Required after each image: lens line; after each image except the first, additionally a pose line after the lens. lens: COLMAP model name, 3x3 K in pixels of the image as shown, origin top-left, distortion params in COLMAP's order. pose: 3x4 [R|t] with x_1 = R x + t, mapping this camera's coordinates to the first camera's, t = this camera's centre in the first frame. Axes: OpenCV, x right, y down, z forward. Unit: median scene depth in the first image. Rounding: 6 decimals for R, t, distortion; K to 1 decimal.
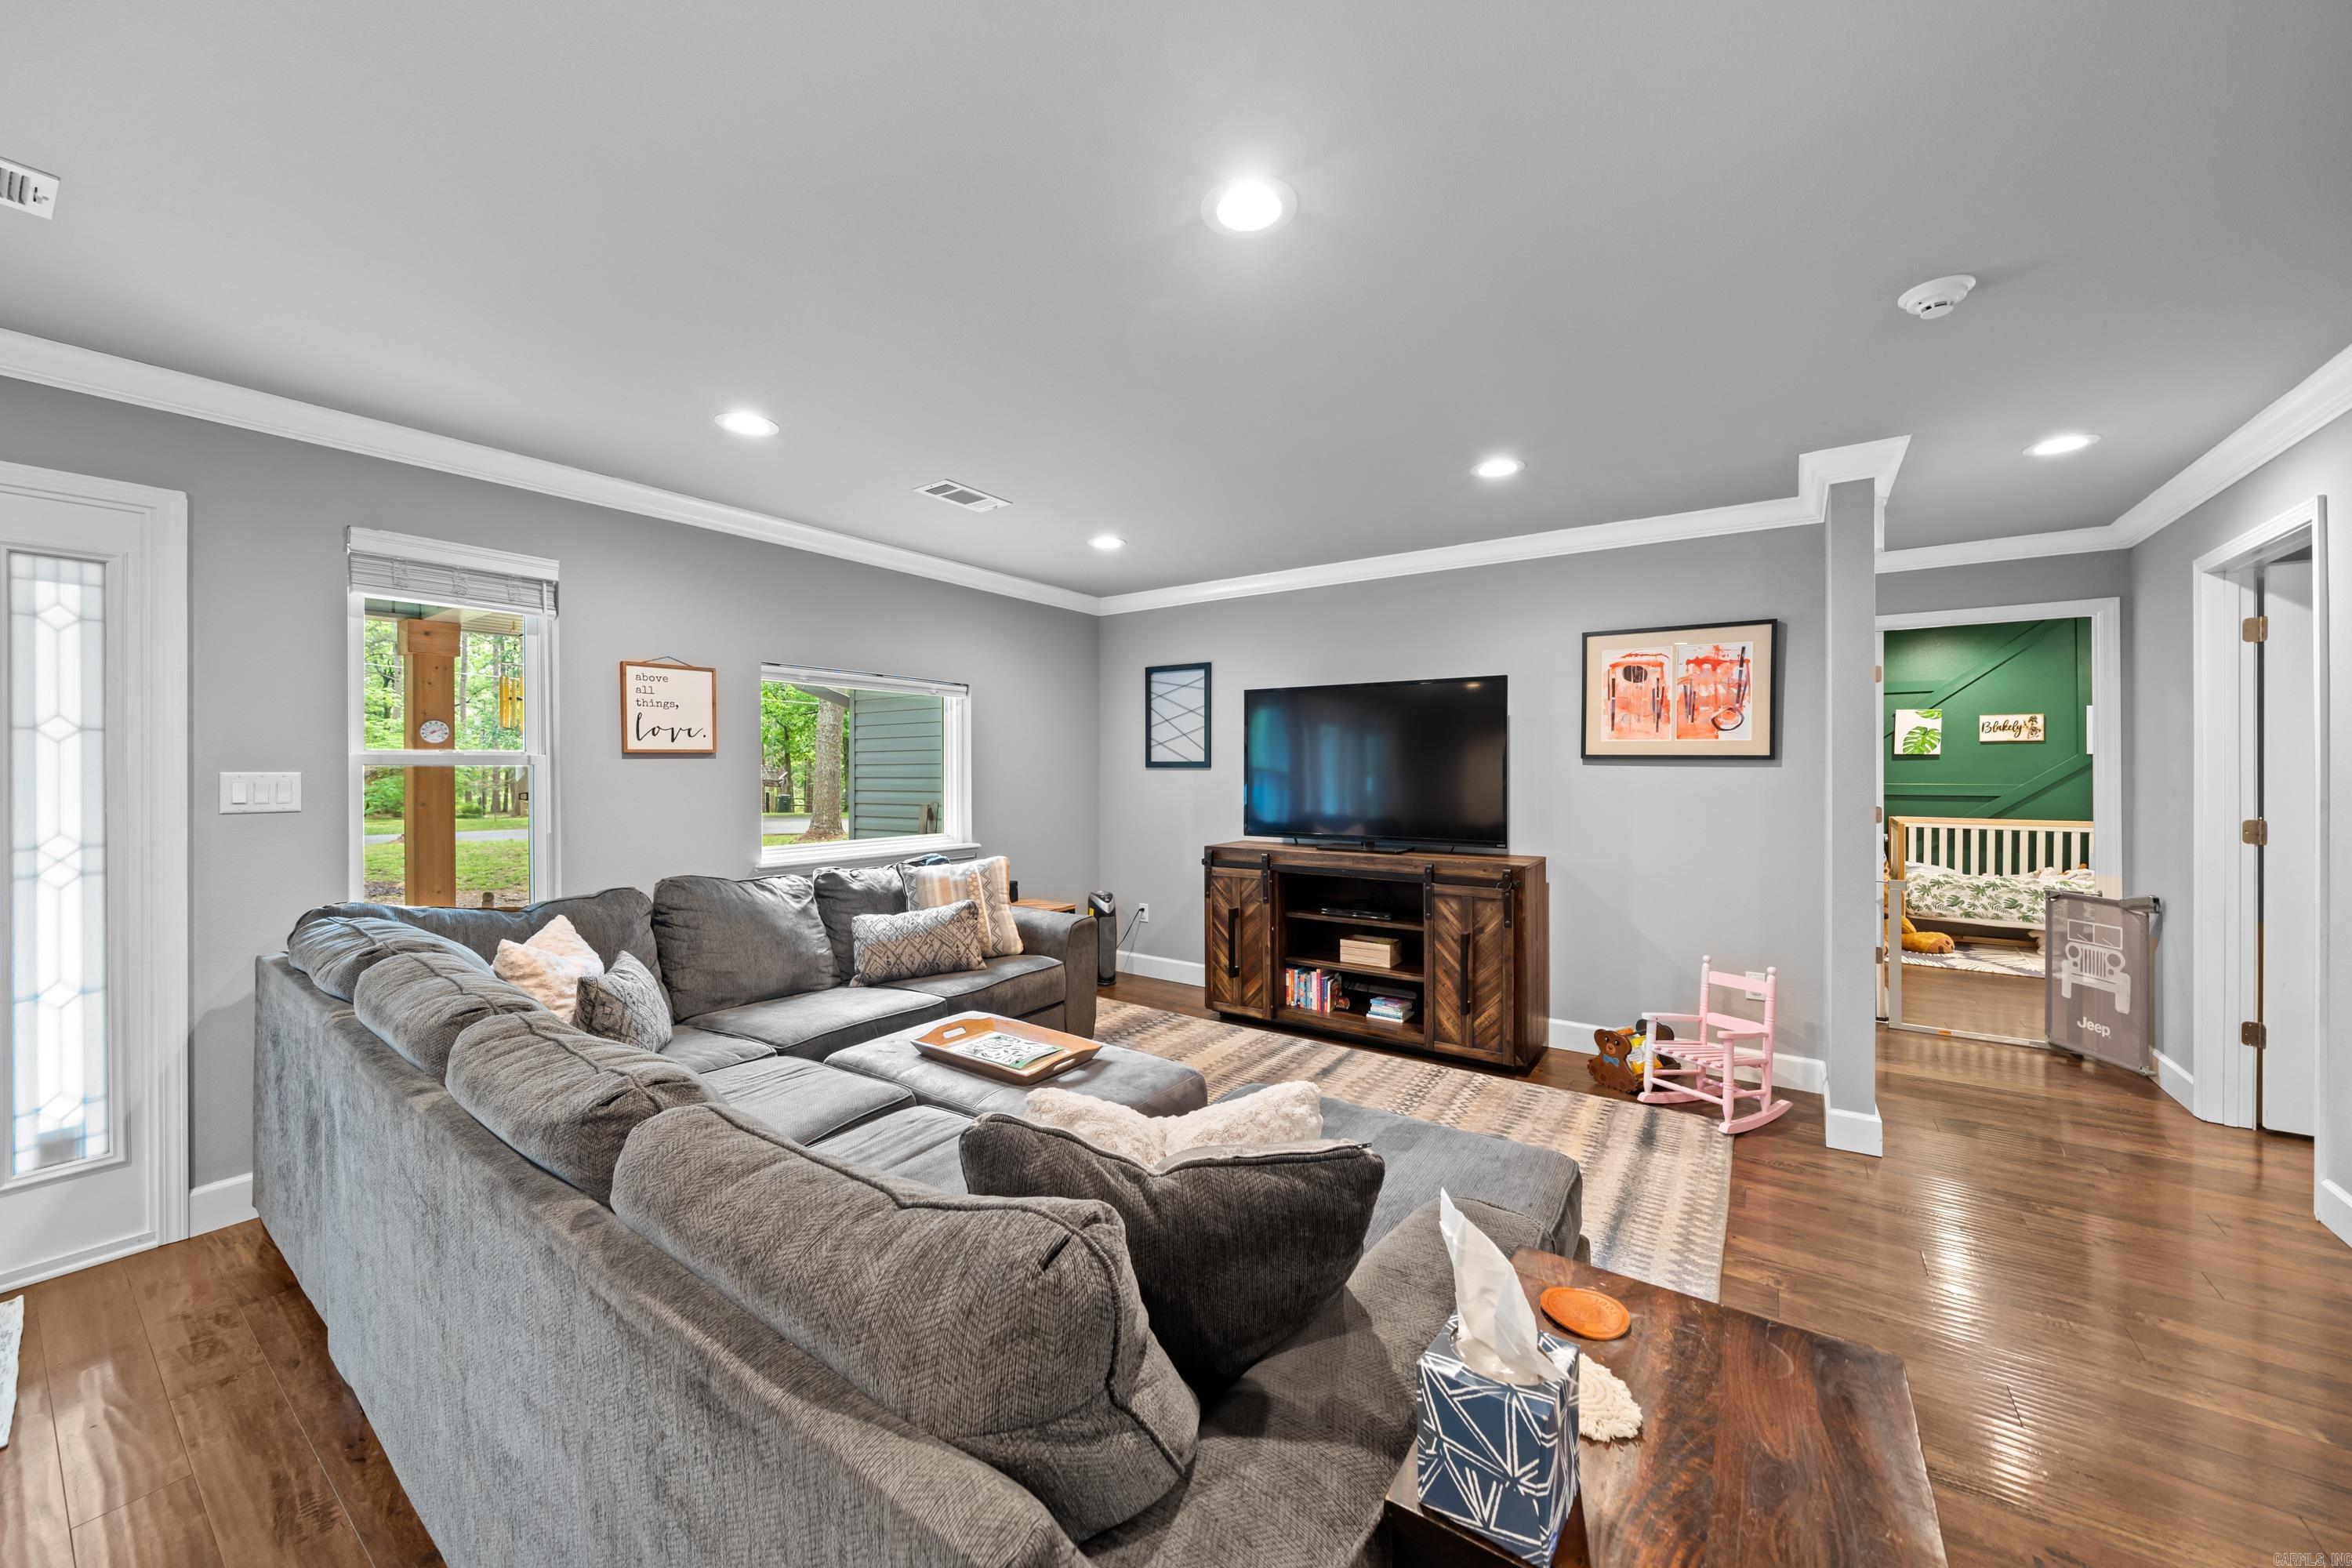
lens RADIAL K [[866.1, 0, 1190.1], [0, 866.1, 768.8], [0, 0, 1]] dist [-0.003608, -0.000086]
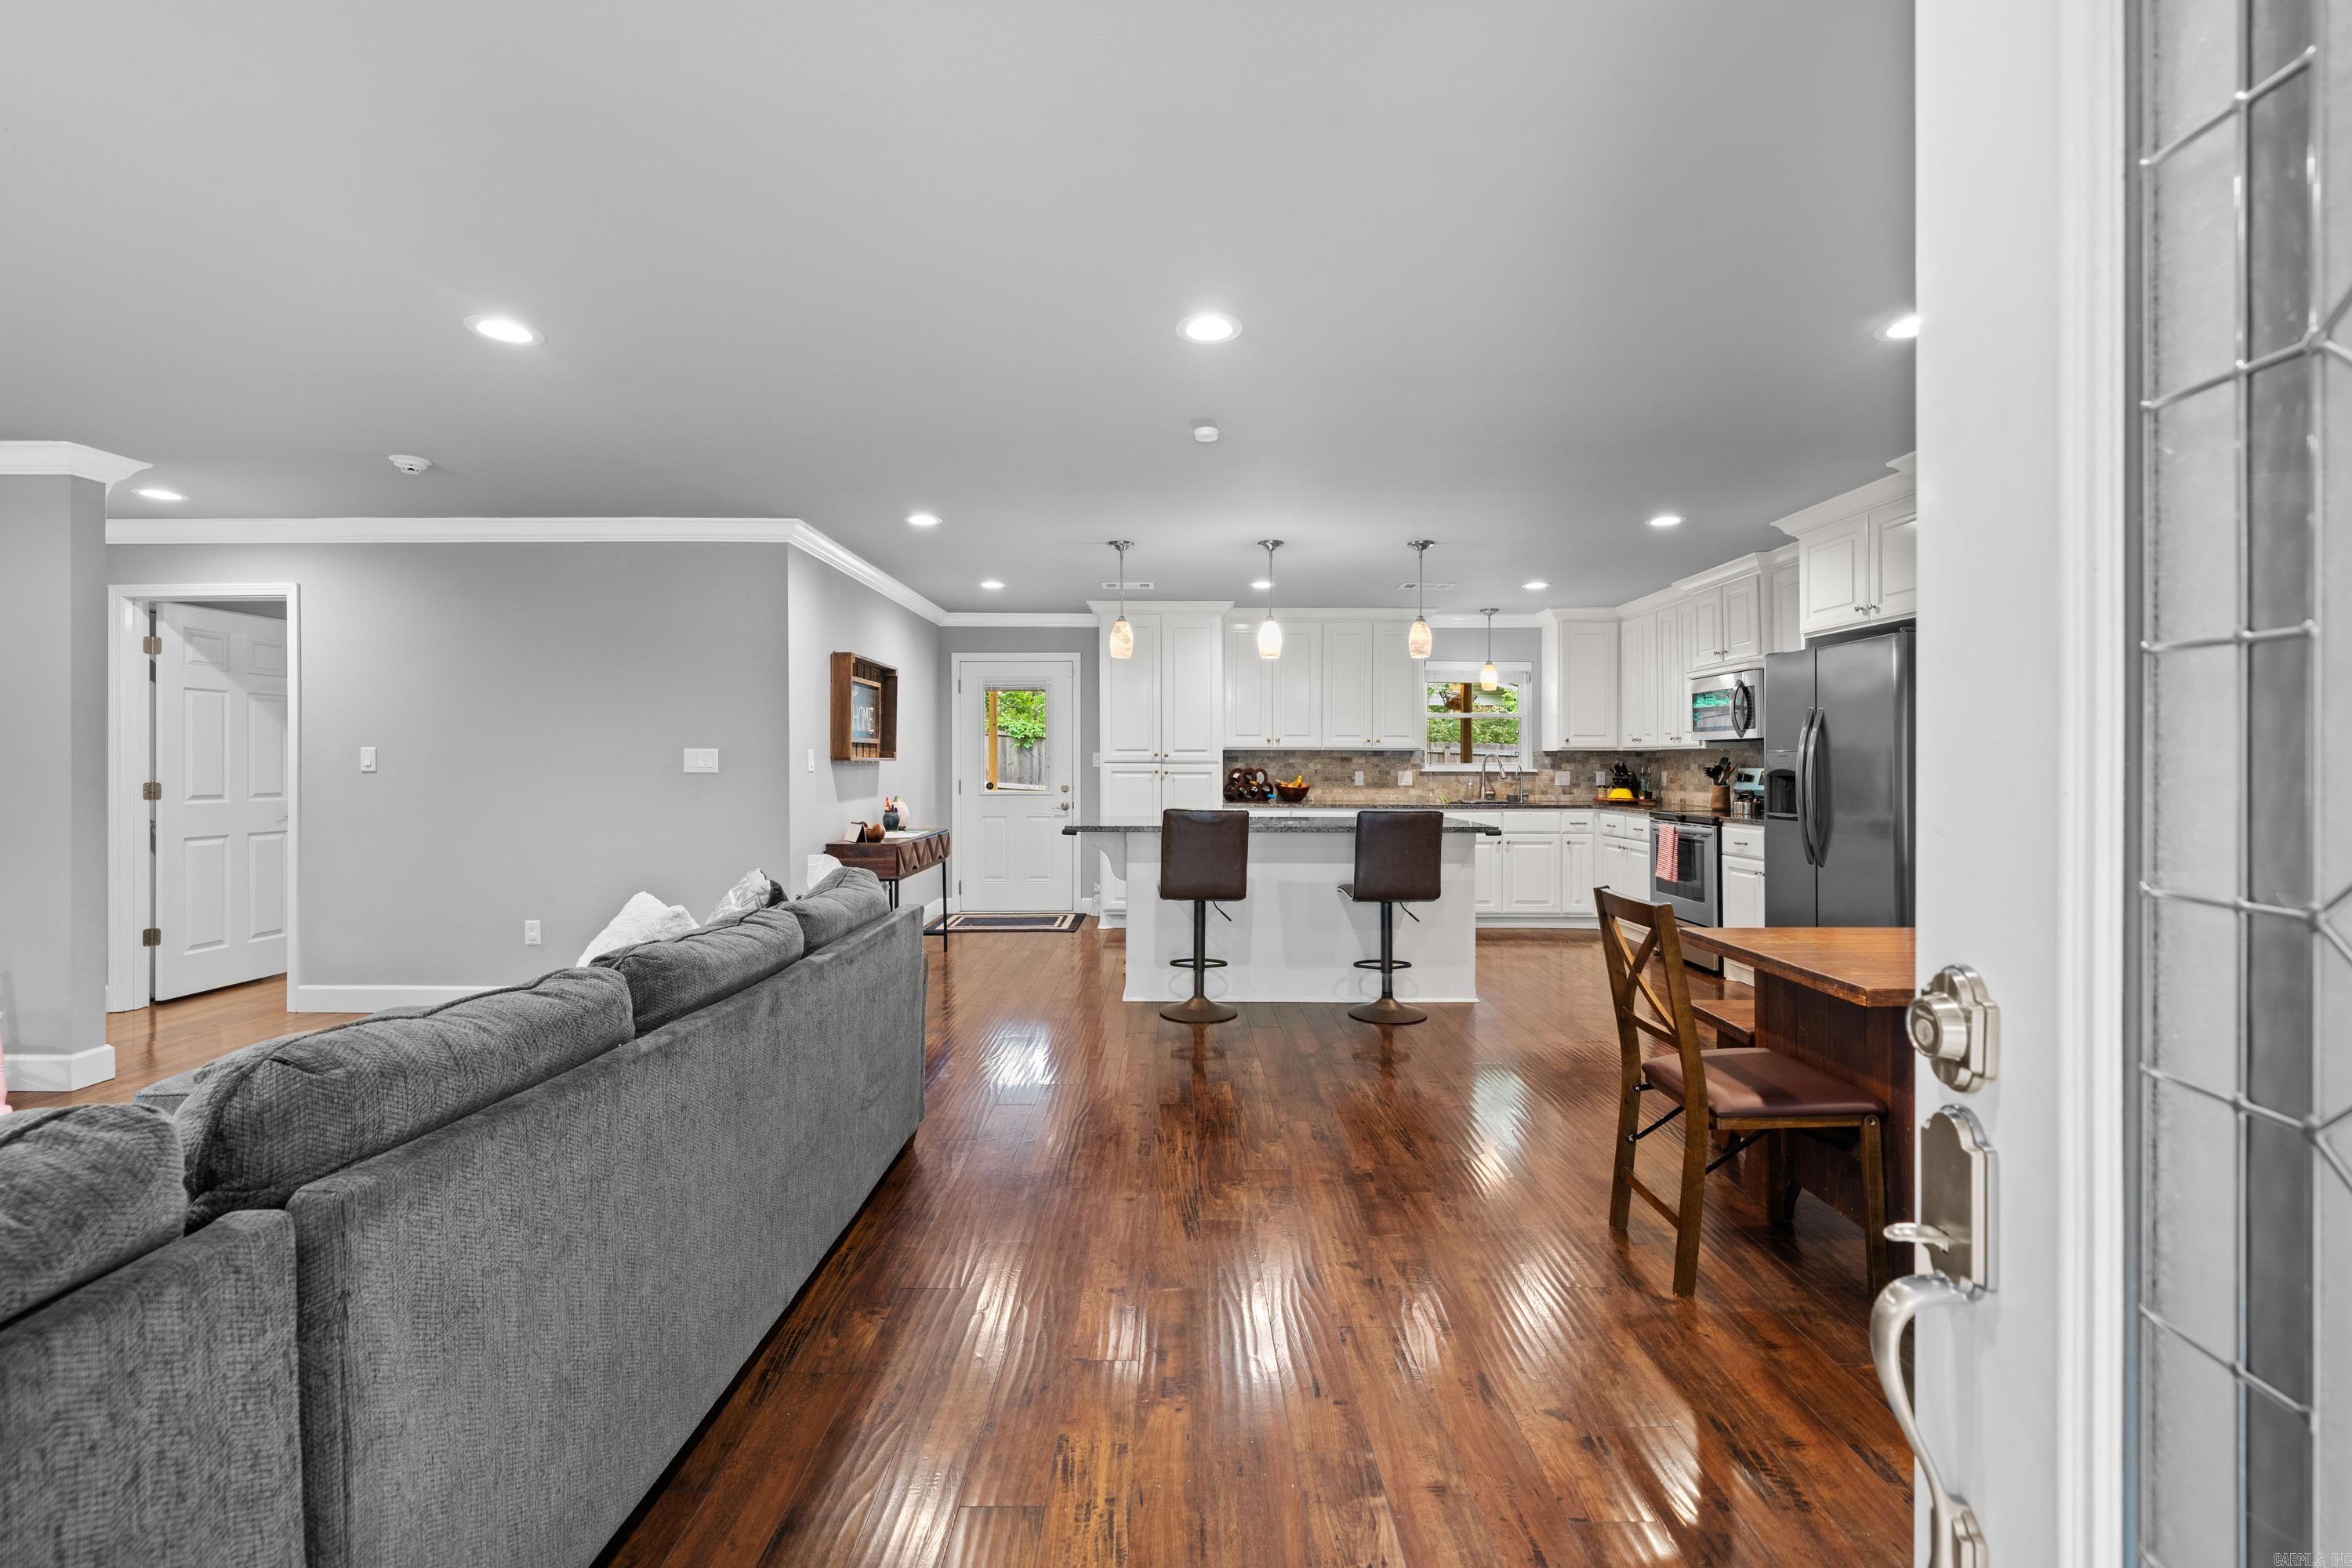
lens RADIAL K [[980.7, 0, 1171.8], [0, 980.7, 758.9], [0, 0, 1]] dist [-0.000501, 0.000148]
pose [[-0.570075, 0.005899, 0.821571, -0.833756], [0.002100, 0.999981, -0.005723, 0.028363], [-0.821590, -0.001537, -0.570077, 0.452213]]
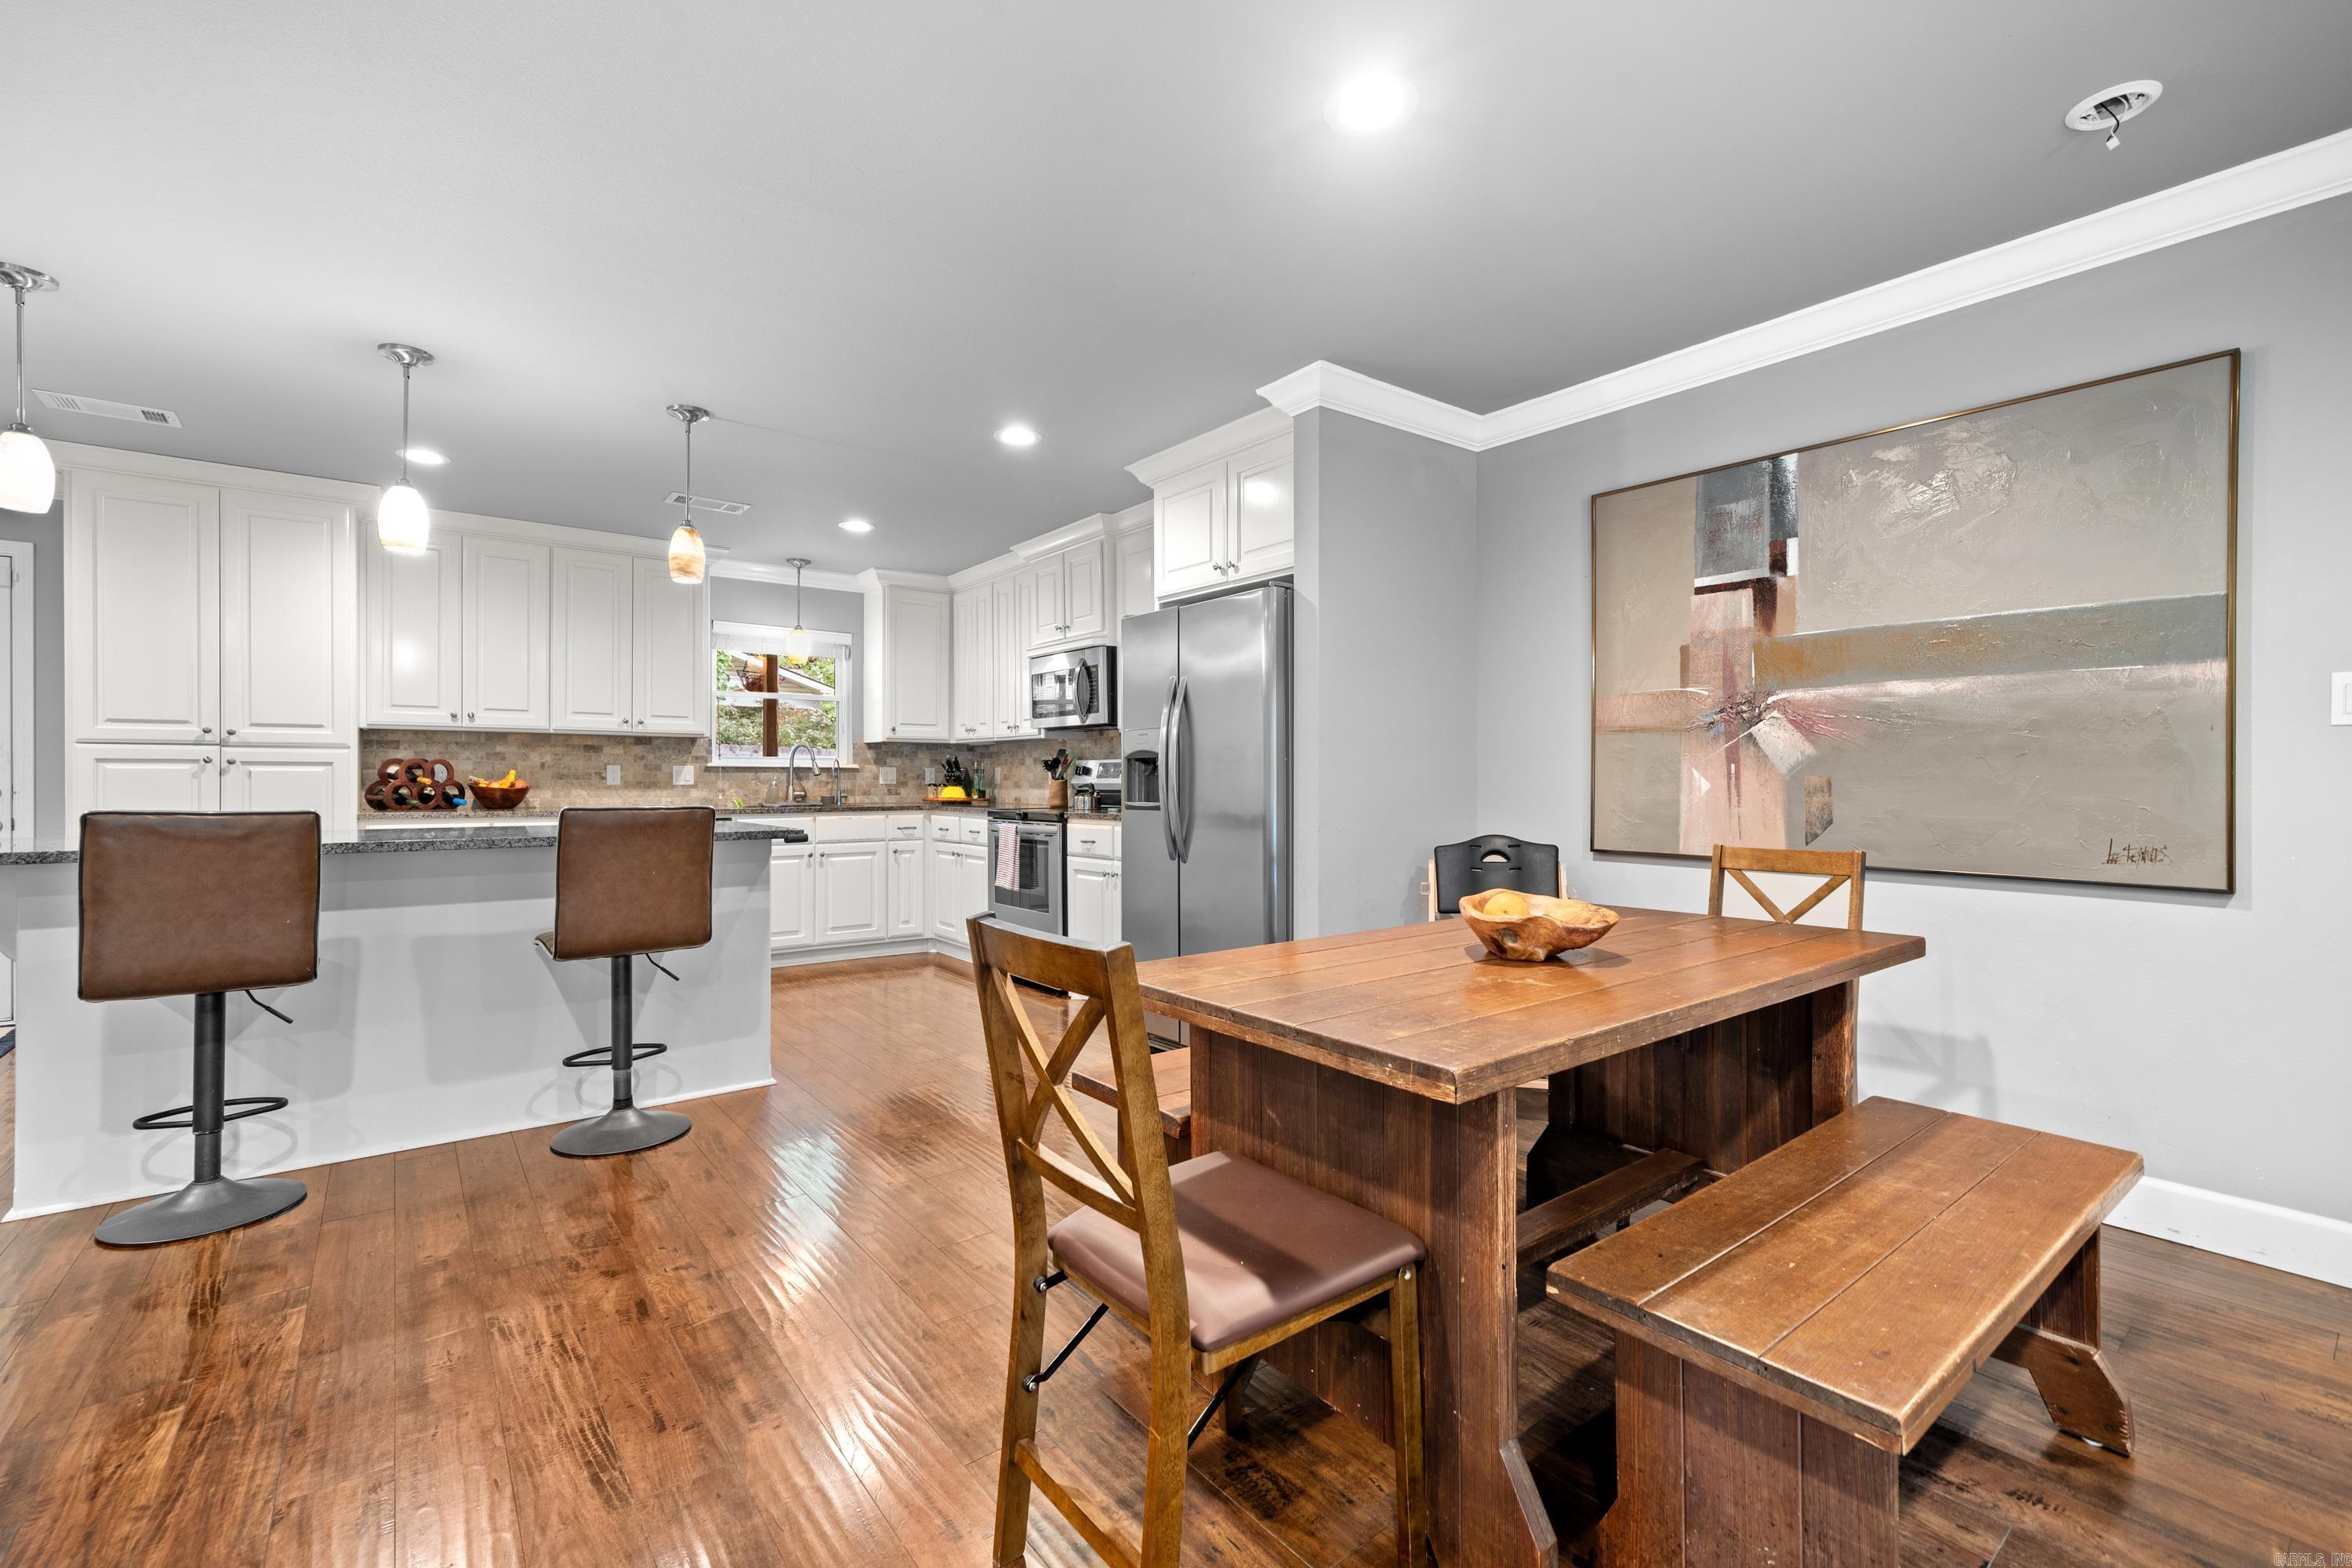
lens RADIAL K [[1006.6, 0, 1174.3], [0, 1006.6, 775.9], [0, 0, 1]] dist [0.001735, 0.000541]
pose [[-0.954463, 0.002644, 0.298318, -0.616181], [0.002109, 0.999996, -0.002117, 0.064897], [-0.298322, -0.001391, -0.954464, 0.140959]]
